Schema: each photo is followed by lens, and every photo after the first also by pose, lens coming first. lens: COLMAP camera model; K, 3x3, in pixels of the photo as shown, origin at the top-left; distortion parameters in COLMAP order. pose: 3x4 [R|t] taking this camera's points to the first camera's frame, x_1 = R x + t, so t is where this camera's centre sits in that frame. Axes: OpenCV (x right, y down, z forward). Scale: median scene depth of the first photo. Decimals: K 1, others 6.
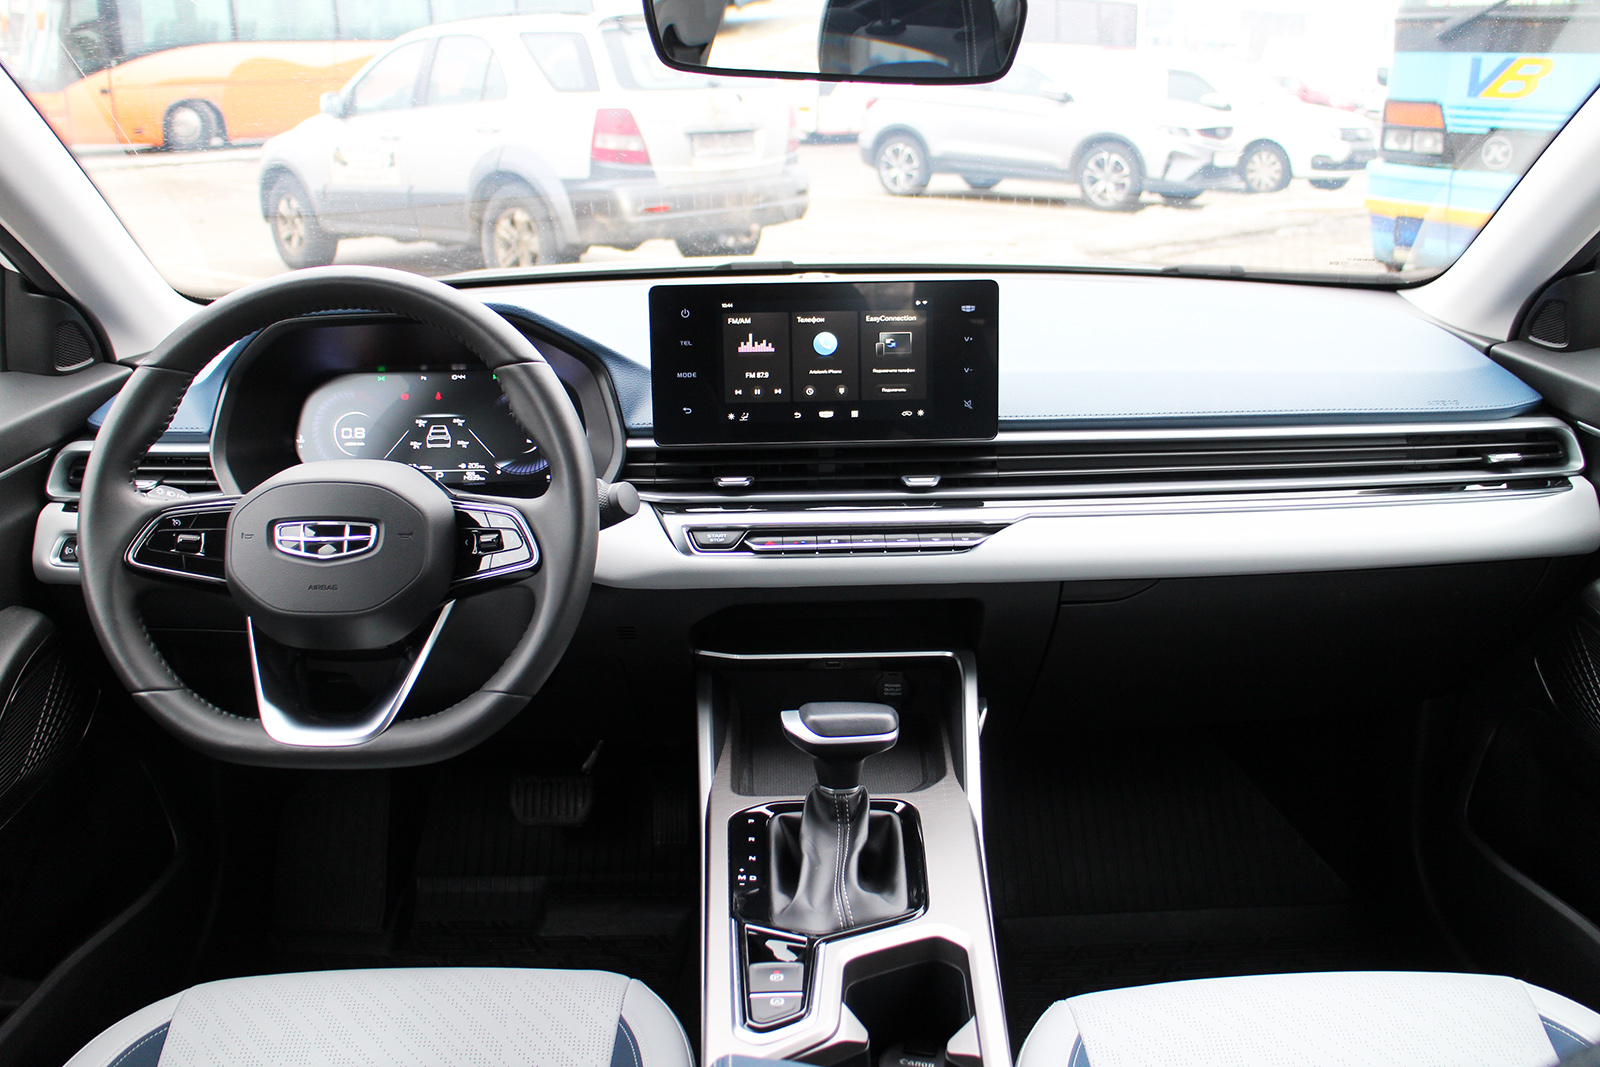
lens RADIAL K [[1358.4, 0, 811.4], [0, 1358.4, 530.3], [0, 0, 1]] dist [-0.165441, 0.125865]
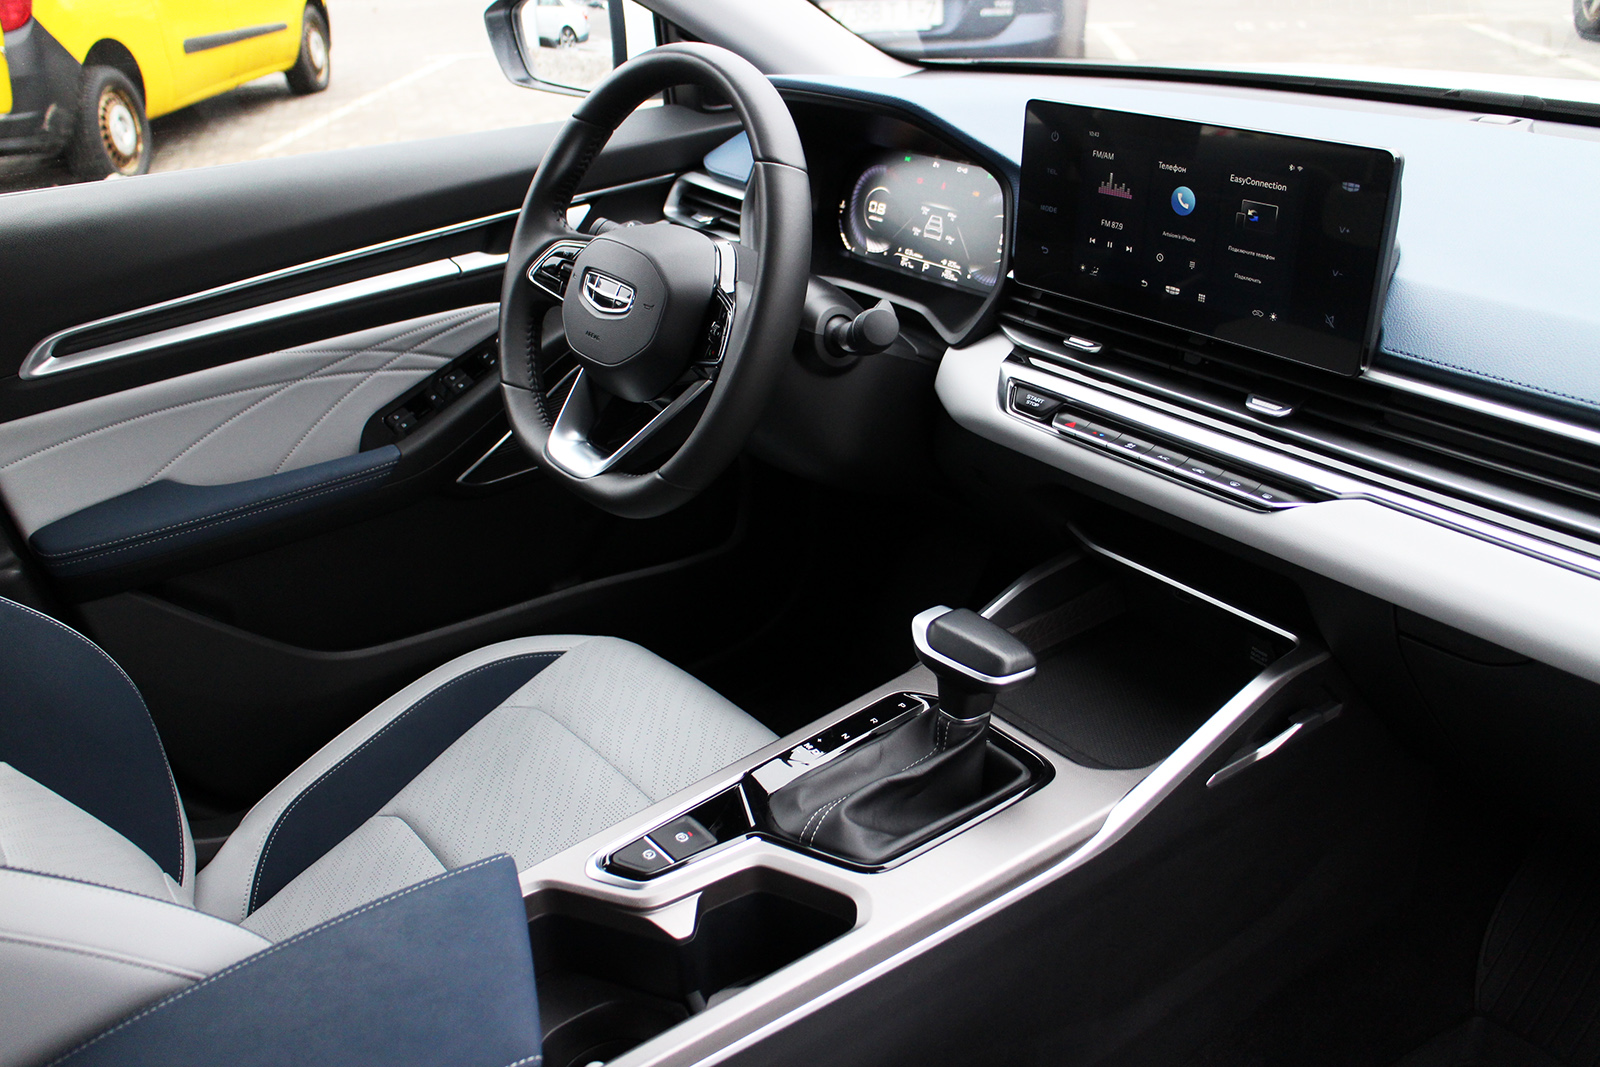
lens RADIAL K [[1358.4, 0, 811.4], [0, 1358.4, 530.3], [0, 0, 1]] dist [-0.165441, 0.125865]
pose [[0.591486, 0.345350, -0.728613, 0.506419], [-0.211432, 0.938444, 0.273166, -0.123439], [0.778101, -0.007522, 0.628095, 0.348355]]
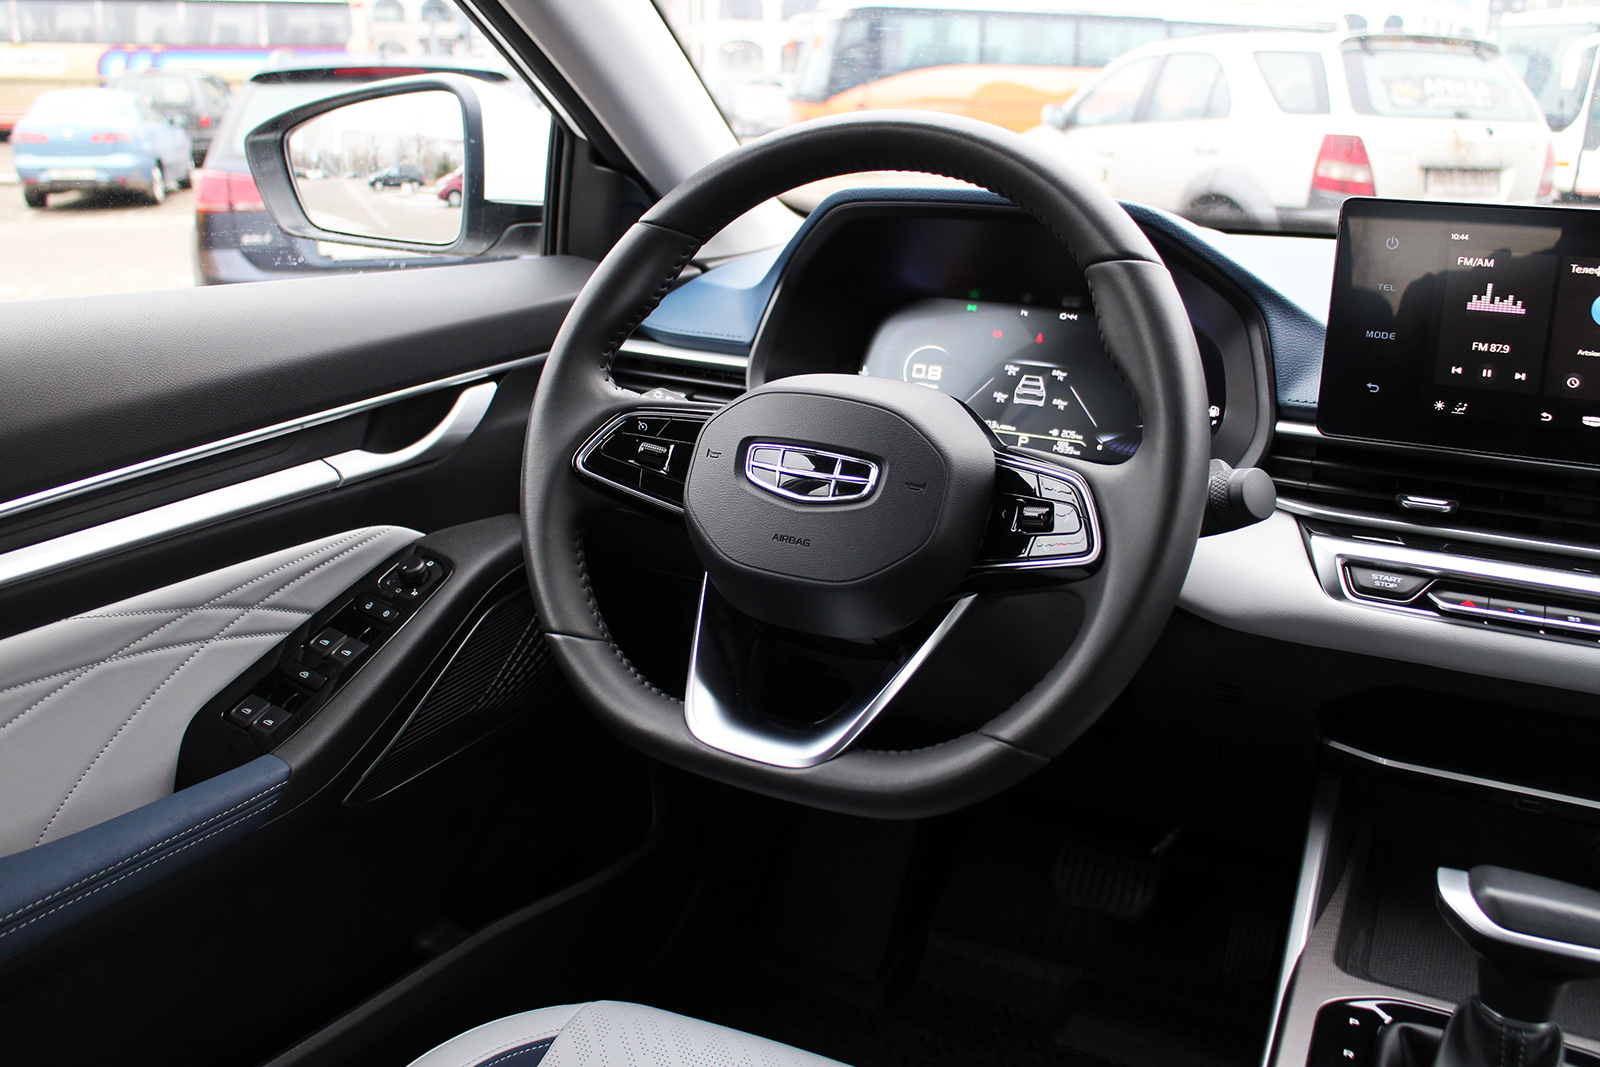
lens RADIAL K [[1358.4, 0, 811.4], [0, 1358.4, 530.3], [0, 0, 1]] dist [-0.165441, 0.125865]
pose [[0.870843, 0.163108, -0.463711, -0.018498], [-0.174884, 0.984427, 0.017838, 0.018725], [0.459400, 0.065562, 0.885807, 0.293875]]
